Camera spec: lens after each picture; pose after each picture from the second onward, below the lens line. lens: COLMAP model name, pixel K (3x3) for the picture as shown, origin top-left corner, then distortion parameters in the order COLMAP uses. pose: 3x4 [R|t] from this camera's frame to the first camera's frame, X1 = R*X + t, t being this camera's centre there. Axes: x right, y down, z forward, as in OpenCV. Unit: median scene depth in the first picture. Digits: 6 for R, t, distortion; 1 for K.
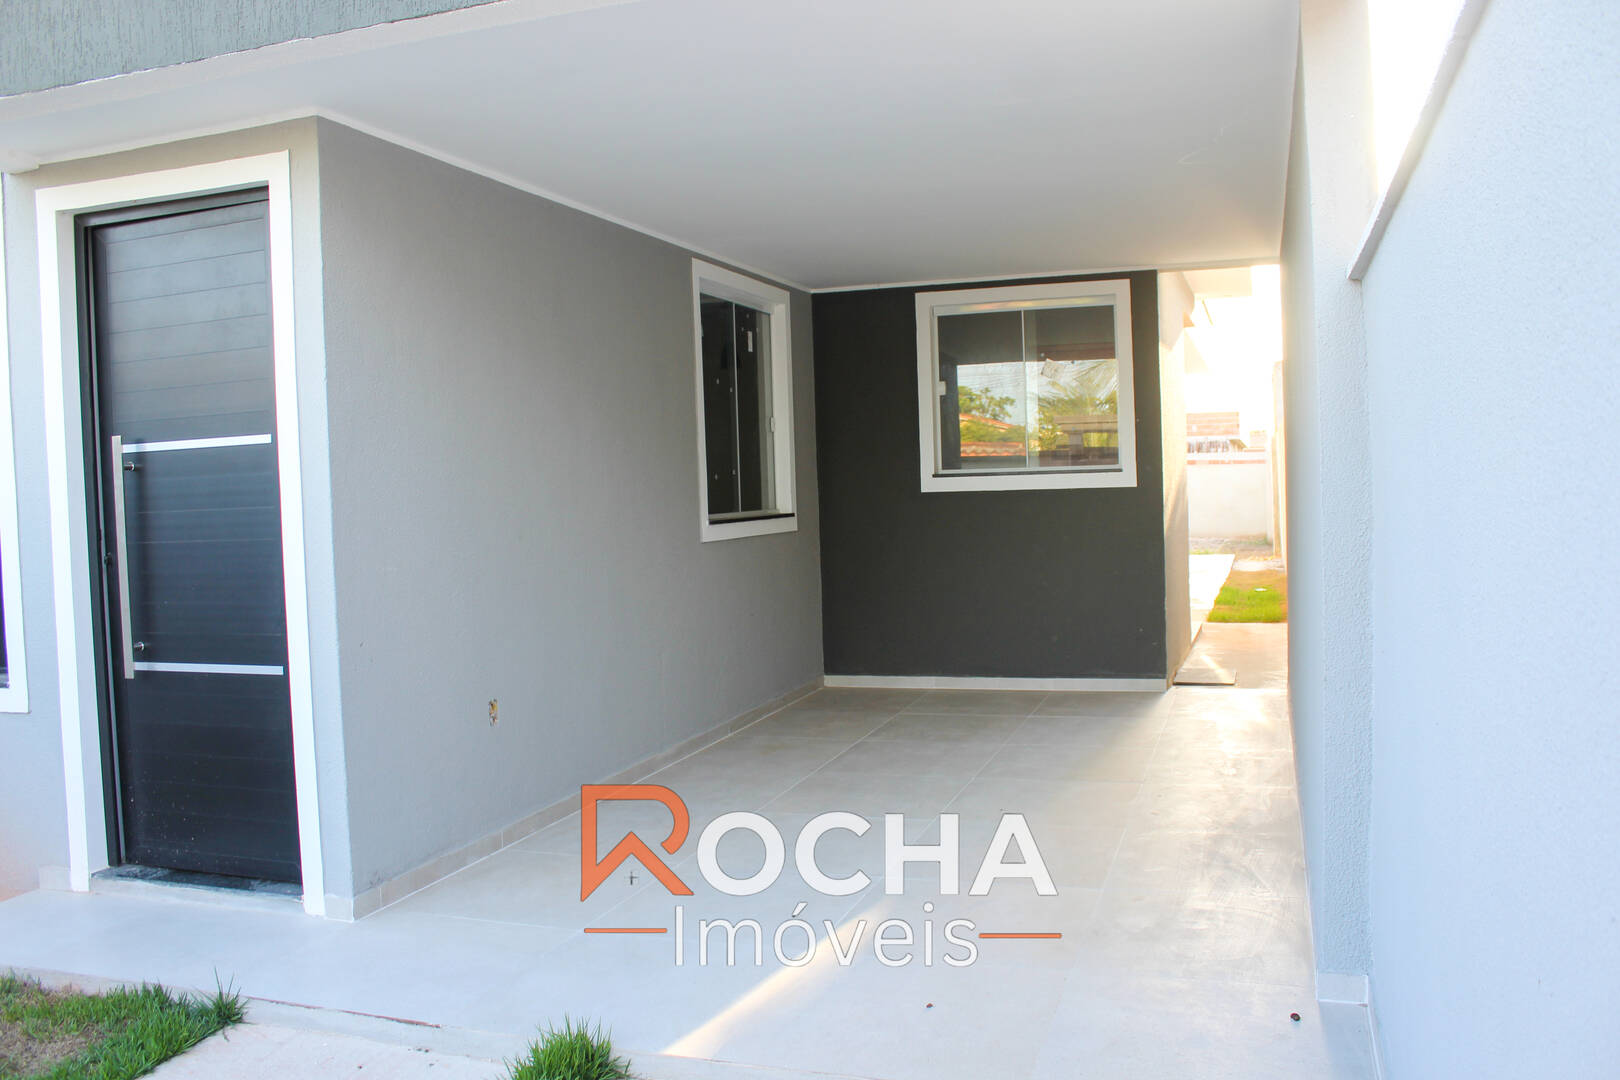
lens RADIAL K [[1361.4, 0, 810.0], [0, 1361.4, 540.0], [0, 0, 1]] dist [-0.162607, 0.148948]
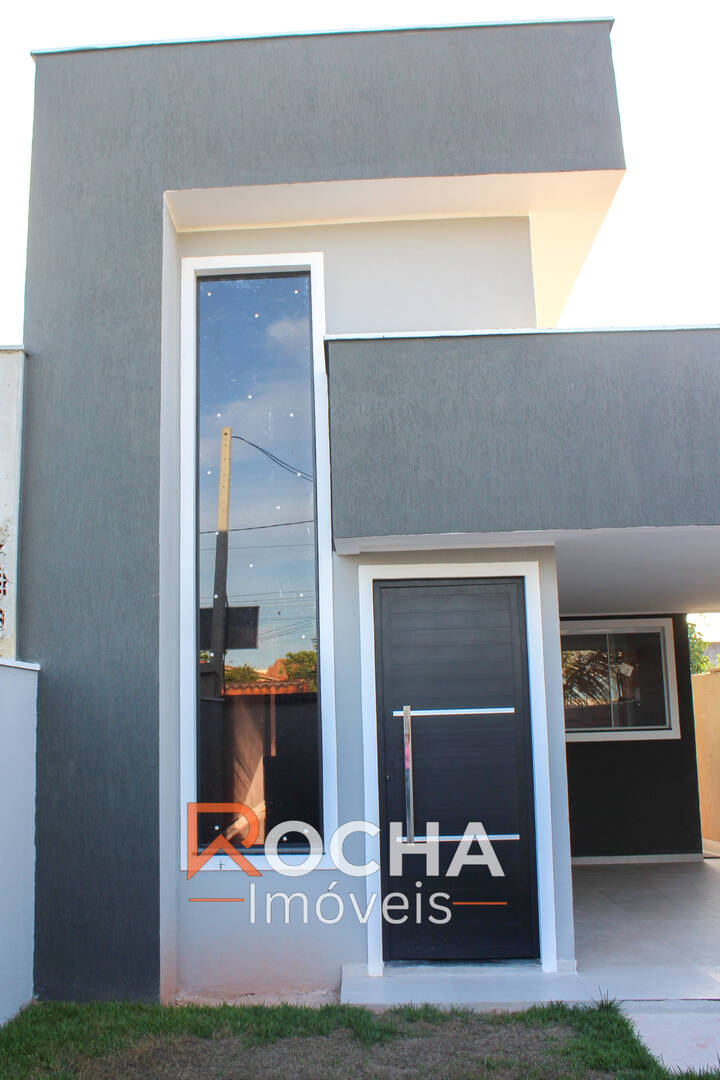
lens RADIAL K [[1078.6, 0, 360.0], [0, 1078.6, 540.0], [0, 0, 1]] dist [-0.177327, 0.248406]
pose [[0.964074, 0.059043, 0.258988, -1.043961], [0.000001, 0.974984, -0.222276, 0.025562], [-0.265633, 0.214291, 0.939956, -0.416796]]
